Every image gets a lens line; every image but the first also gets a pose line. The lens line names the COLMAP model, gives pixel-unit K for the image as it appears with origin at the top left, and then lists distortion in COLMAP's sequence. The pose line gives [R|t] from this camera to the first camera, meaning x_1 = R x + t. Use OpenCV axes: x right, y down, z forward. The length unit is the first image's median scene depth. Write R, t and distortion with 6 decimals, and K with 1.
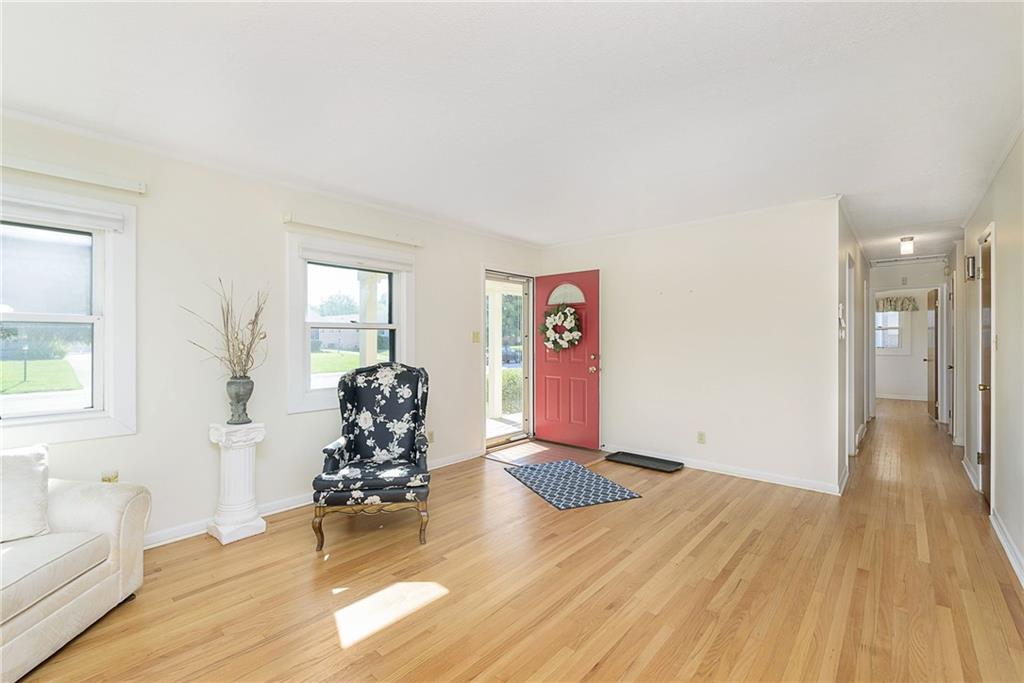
lens RADIAL K [[446.7, 0, 513.1], [0, 446.7, 340.1], [0, 0, 1]] dist [0.002187, -0.000108]
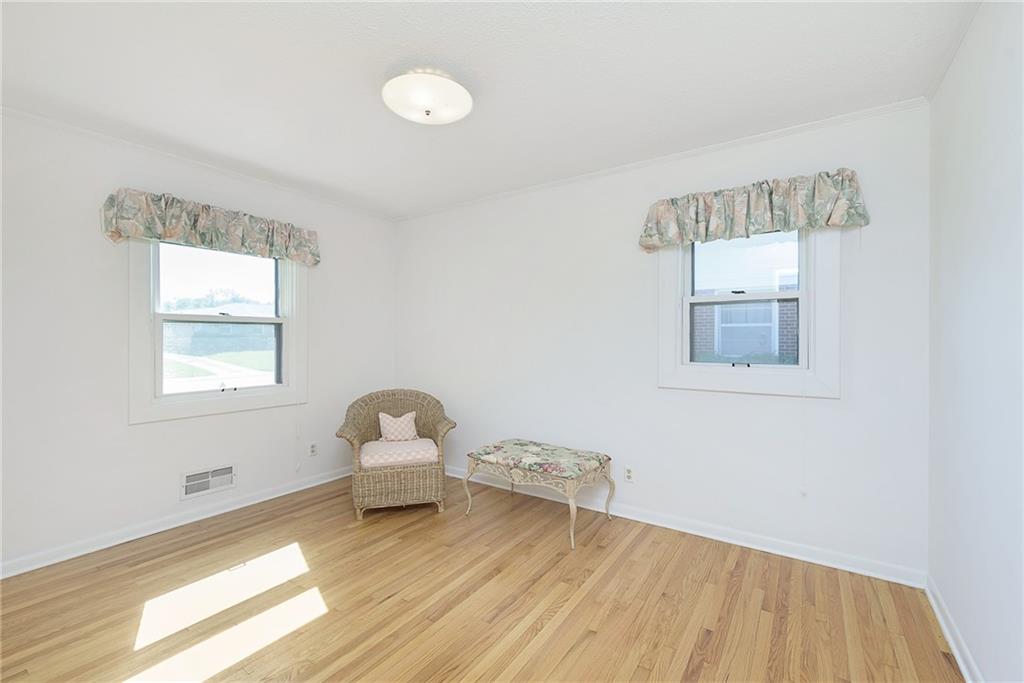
lens RADIAL K [[446.7, 0, 506.2], [0, 446.7, 340.9], [0, 0, 1]] dist [0.002187, -0.000108]
pose [[0.993385, -0.003936, 0.114763, 0.655386], [0.002545, 0.999922, 0.012268, -0.002520], [-0.114802, -0.011895, 0.993317, 0.751237]]
